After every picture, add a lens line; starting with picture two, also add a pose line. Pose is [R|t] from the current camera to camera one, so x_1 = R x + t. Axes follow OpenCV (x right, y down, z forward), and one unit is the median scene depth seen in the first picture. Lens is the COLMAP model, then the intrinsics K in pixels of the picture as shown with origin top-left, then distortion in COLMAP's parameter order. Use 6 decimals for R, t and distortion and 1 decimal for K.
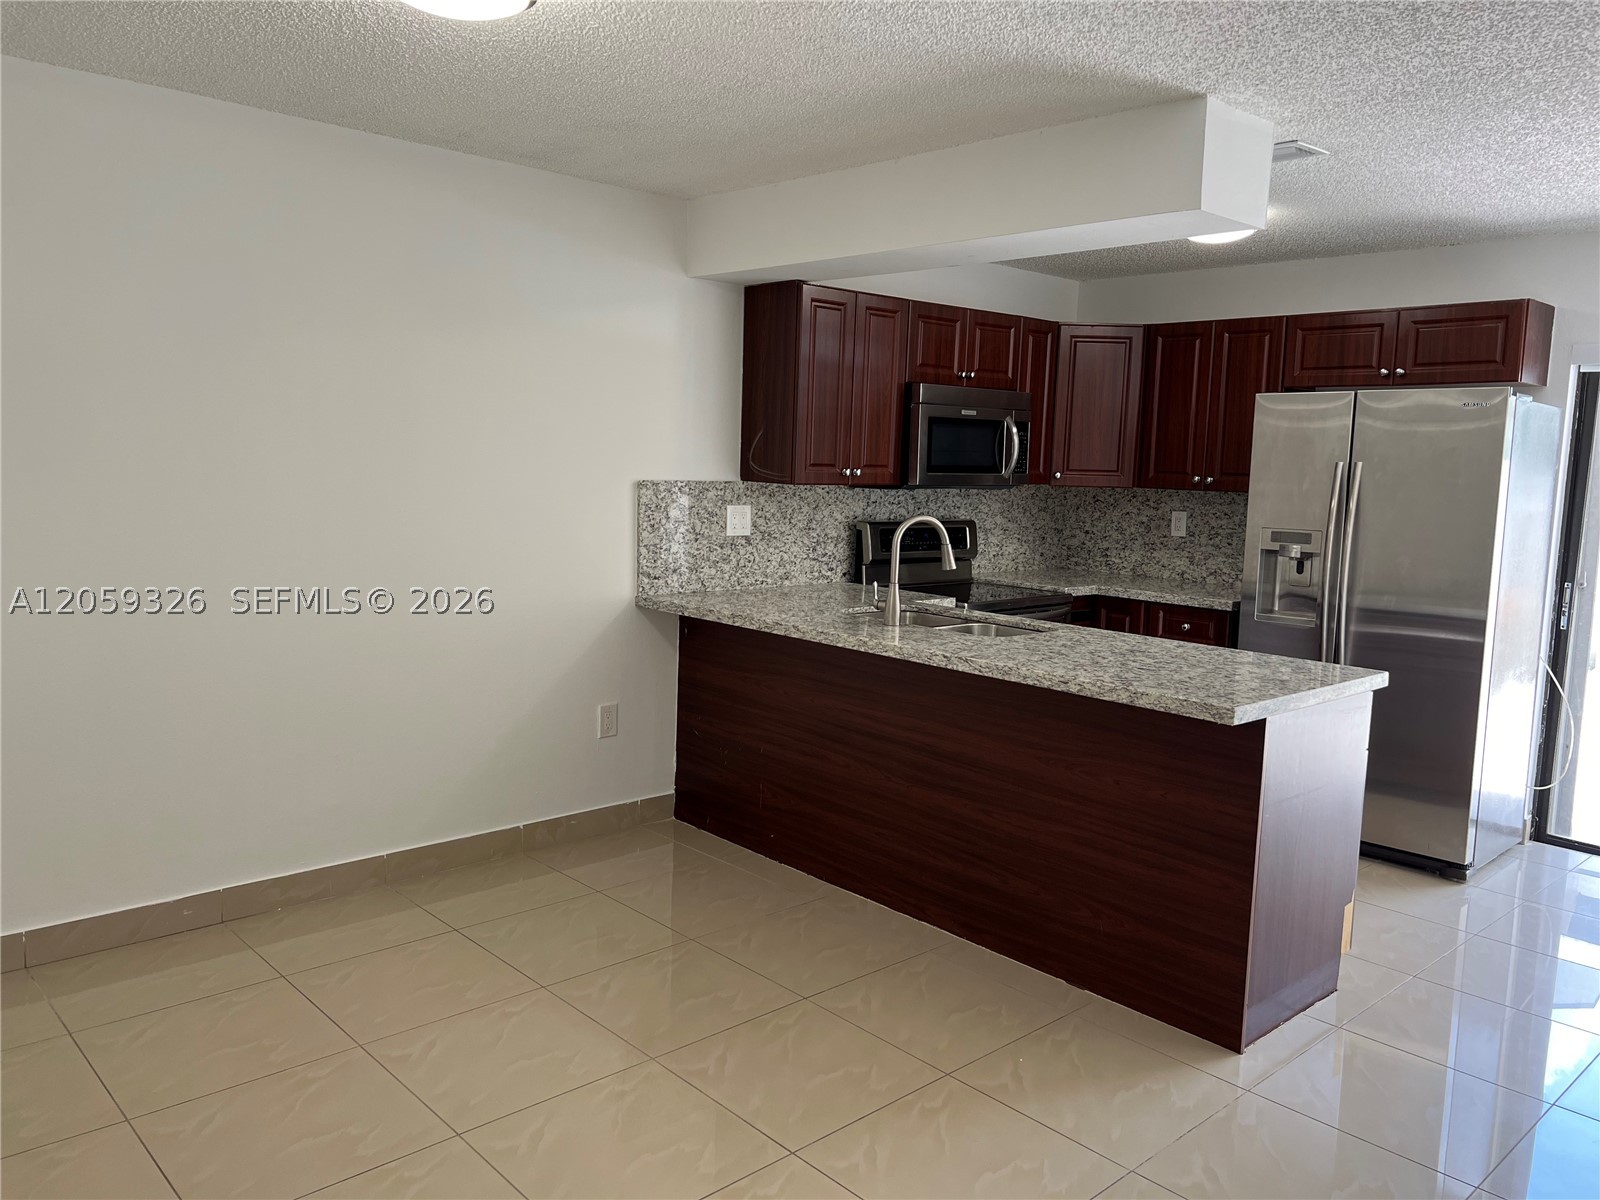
lens RADIAL K [[1172.2, 0, 793.9], [0, 1172.2, 599.5], [0, 0, 1]] dist [-0.003858, -0.007869]
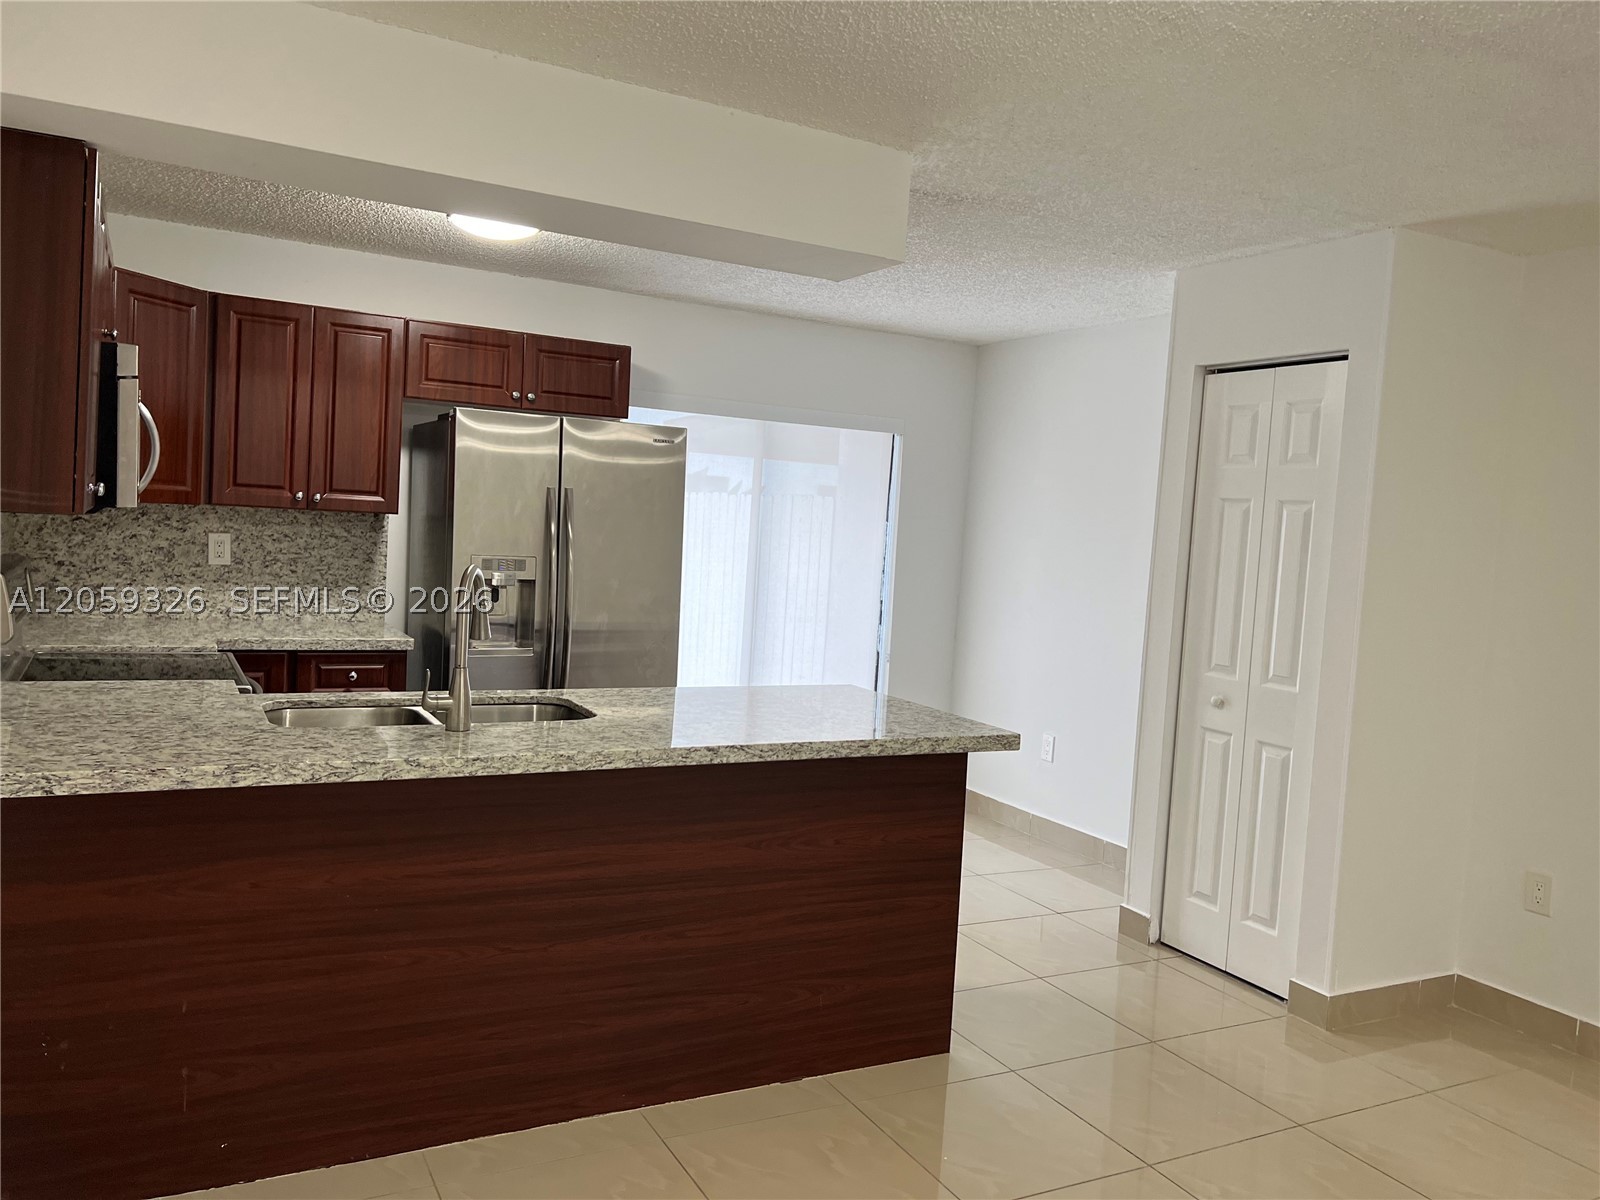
lens RADIAL K [[1172.2, 0, 796.4], [0, 1172.2, 597.9], [0, 0, 1]] dist [-0.003858, -0.007869]
pose [[0.236970, -0.074996, 0.968618, -0.427639], [0.064529, 0.996029, 0.061332, -0.067730], [-0.969372, 0.047970, 0.240868, 0.535629]]
